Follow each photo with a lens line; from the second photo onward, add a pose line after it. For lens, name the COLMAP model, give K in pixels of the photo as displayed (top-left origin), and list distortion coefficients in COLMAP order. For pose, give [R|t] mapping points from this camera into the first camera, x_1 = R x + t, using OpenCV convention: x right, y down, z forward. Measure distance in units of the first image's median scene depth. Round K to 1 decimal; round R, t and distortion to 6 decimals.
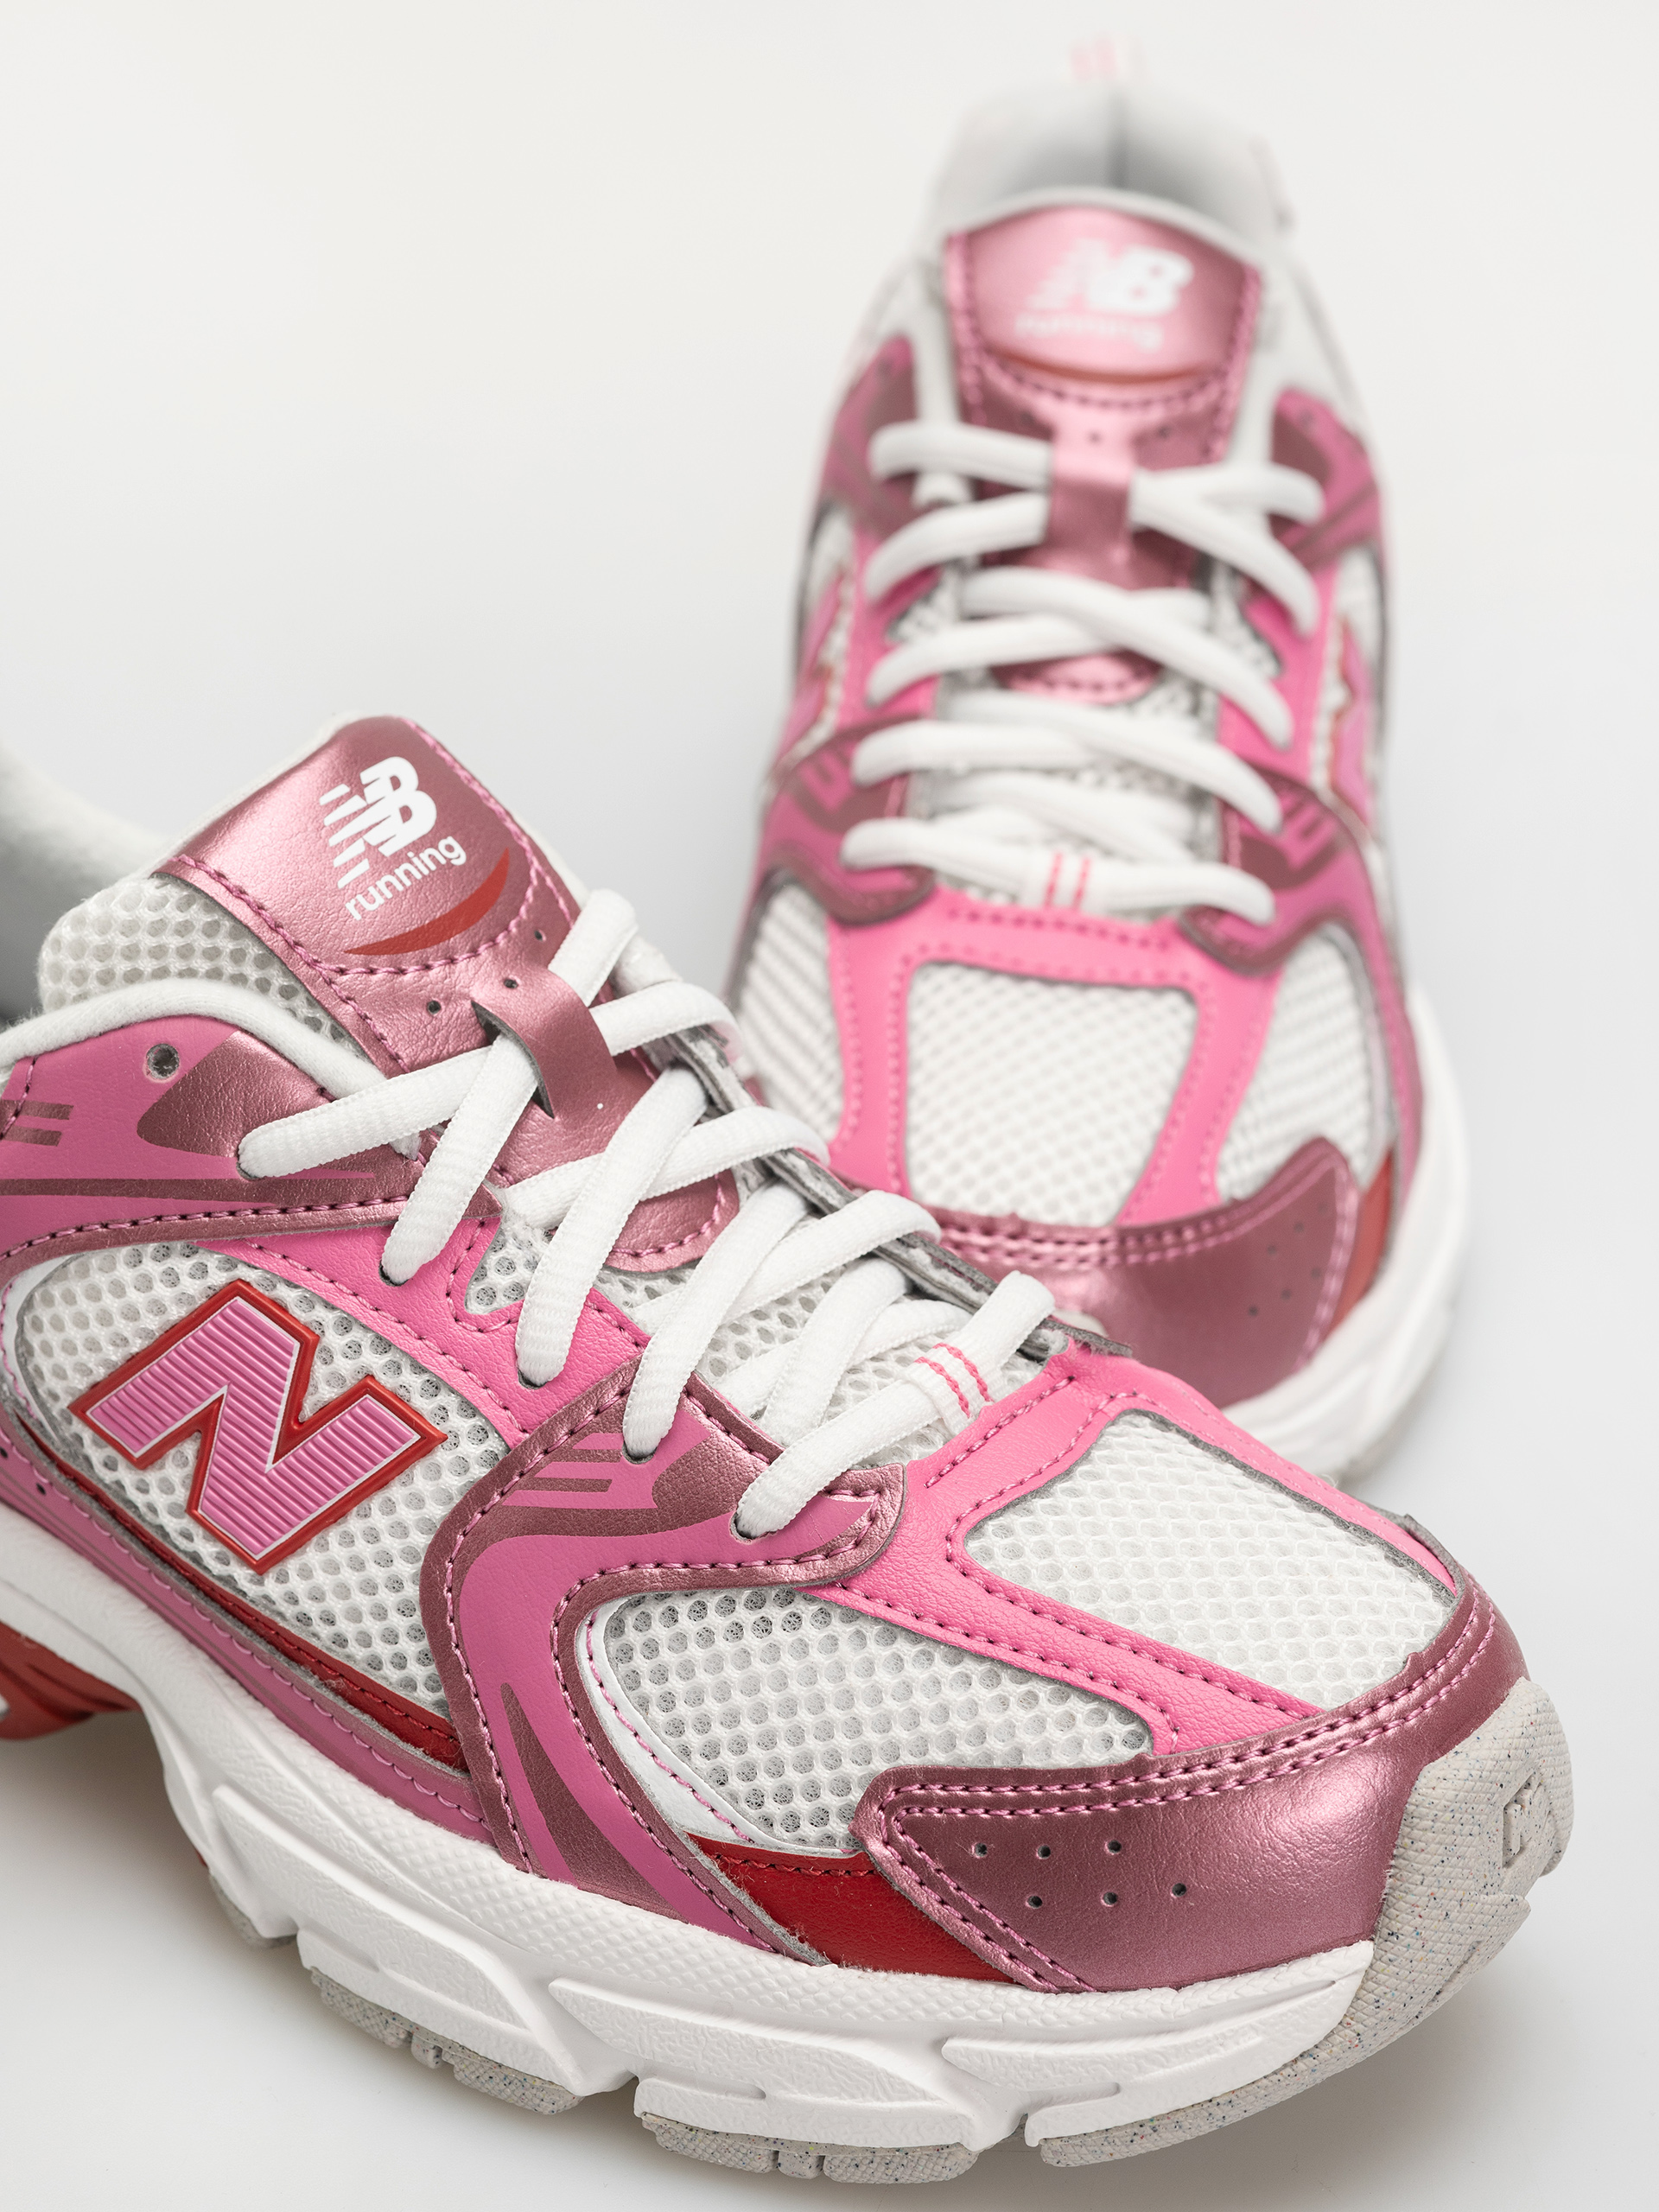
lens RADIAL K [[6758.6, 0, 829.5], [0, 6758.6, 1106.0], [0, 0, 1]] dist [0.087449, -0.709069]
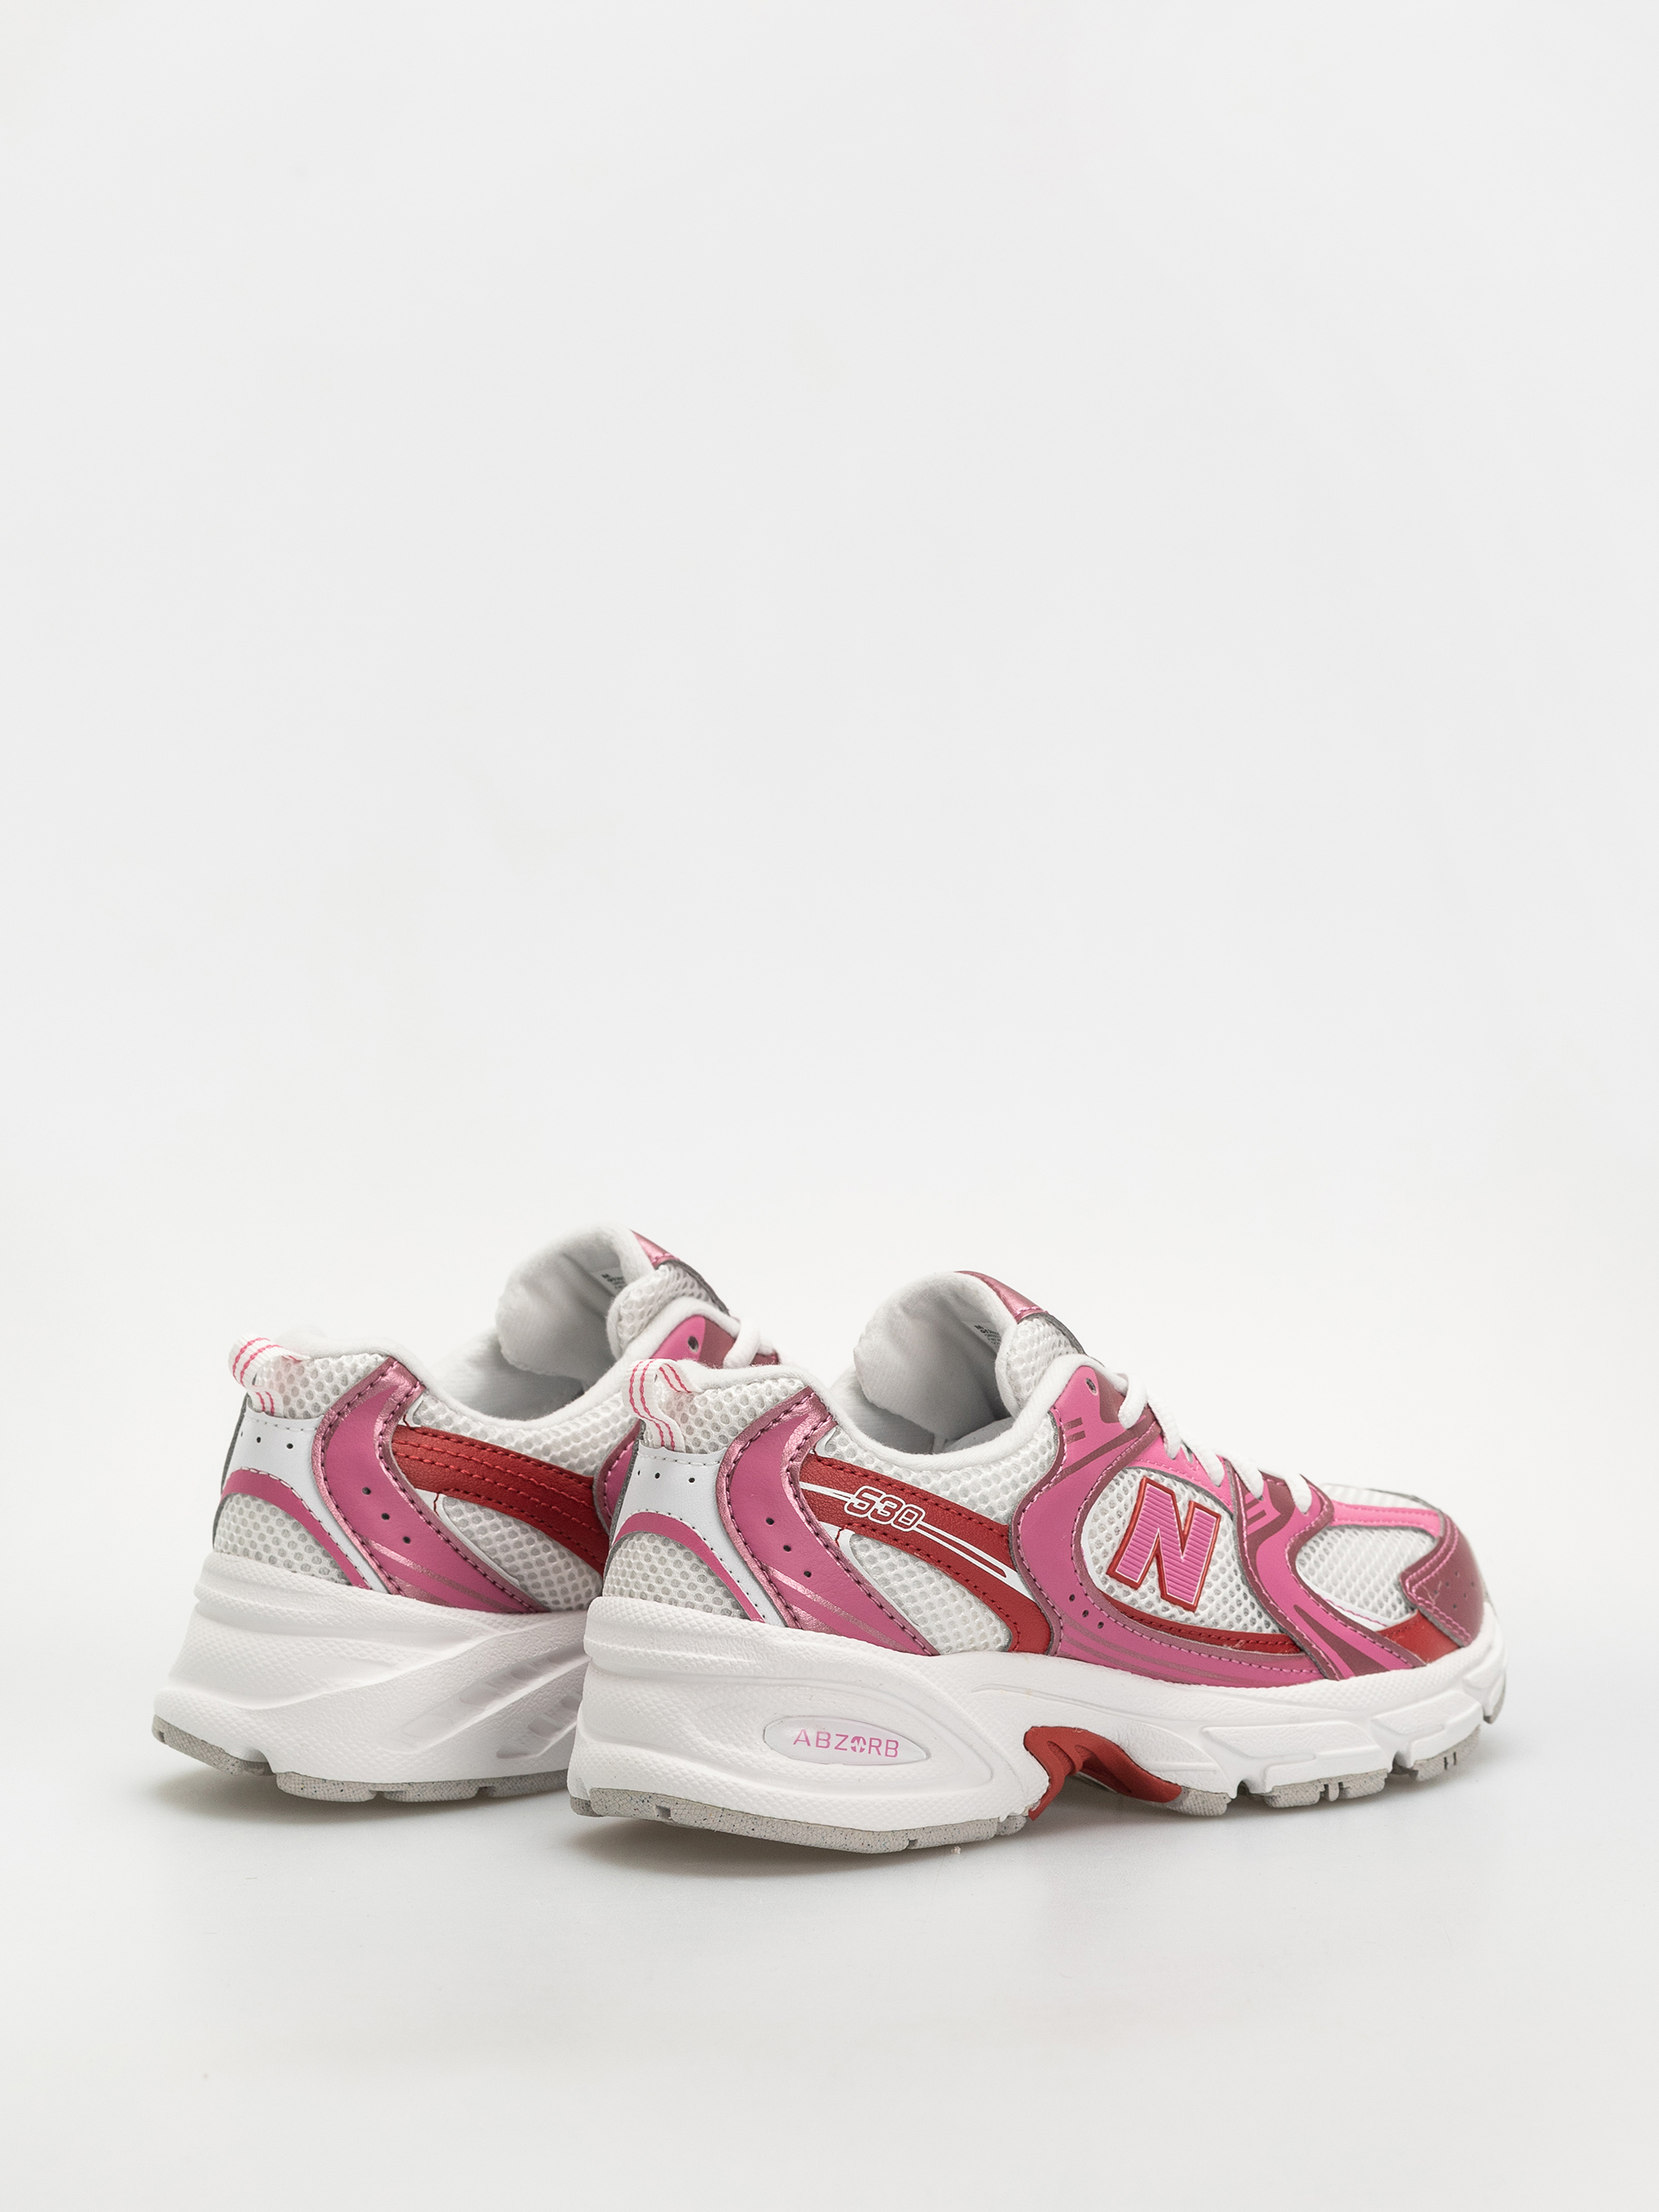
lens RADIAL K [[6758.6, 0, 829.5], [0, 6758.6, 1106.0], [0, 0, 1]] dist [0.087449, -0.709069]
pose [[0.279054, -0.119632, 0.952794, -2.071146], [0.468515, 0.883062, -0.026342, -0.065336], [-0.838226, 0.453750, 0.302472, 0.395236]]
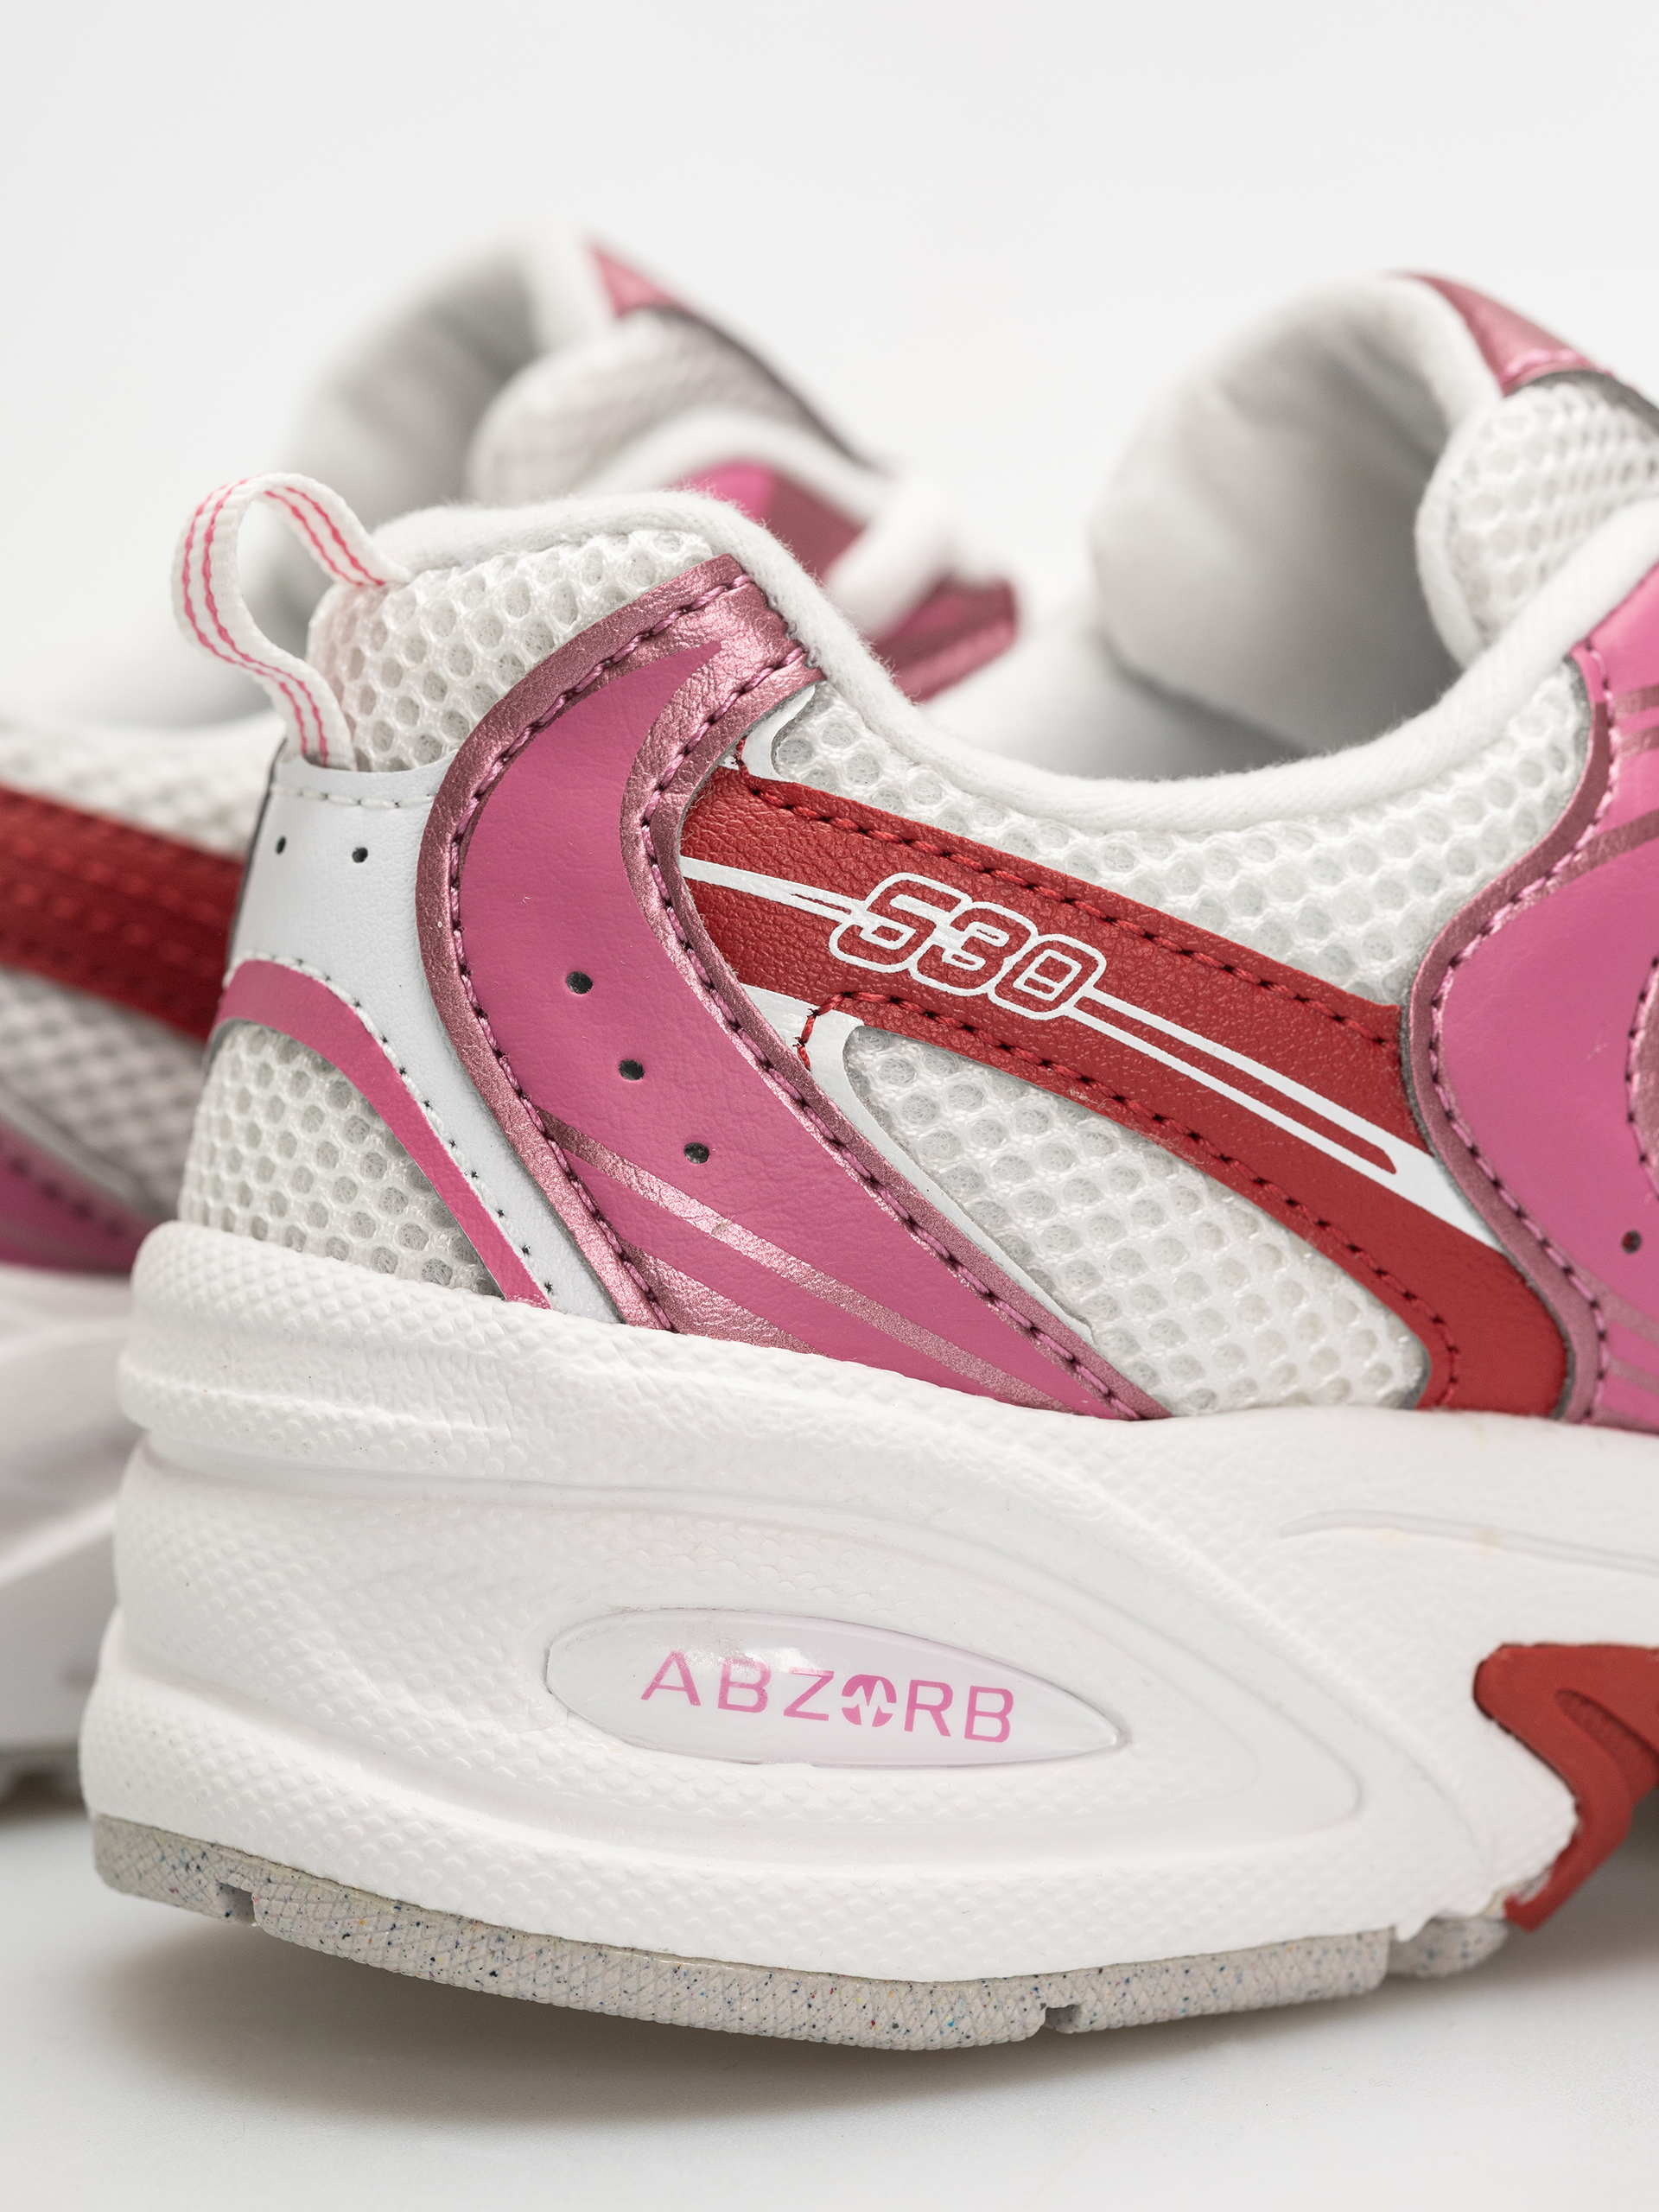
lens RADIAL K [[6758.6, 0, 829.5], [0, 6758.6, 1106.0], [0, 0, 1]] dist [0.087449, -0.709069]
pose [[0.496461, -0.159686, 0.853245, -0.715227], [0.454261, 0.885395, -0.098609, 0.063341], [-0.739712, 0.436551, 0.512103, 0.737650]]
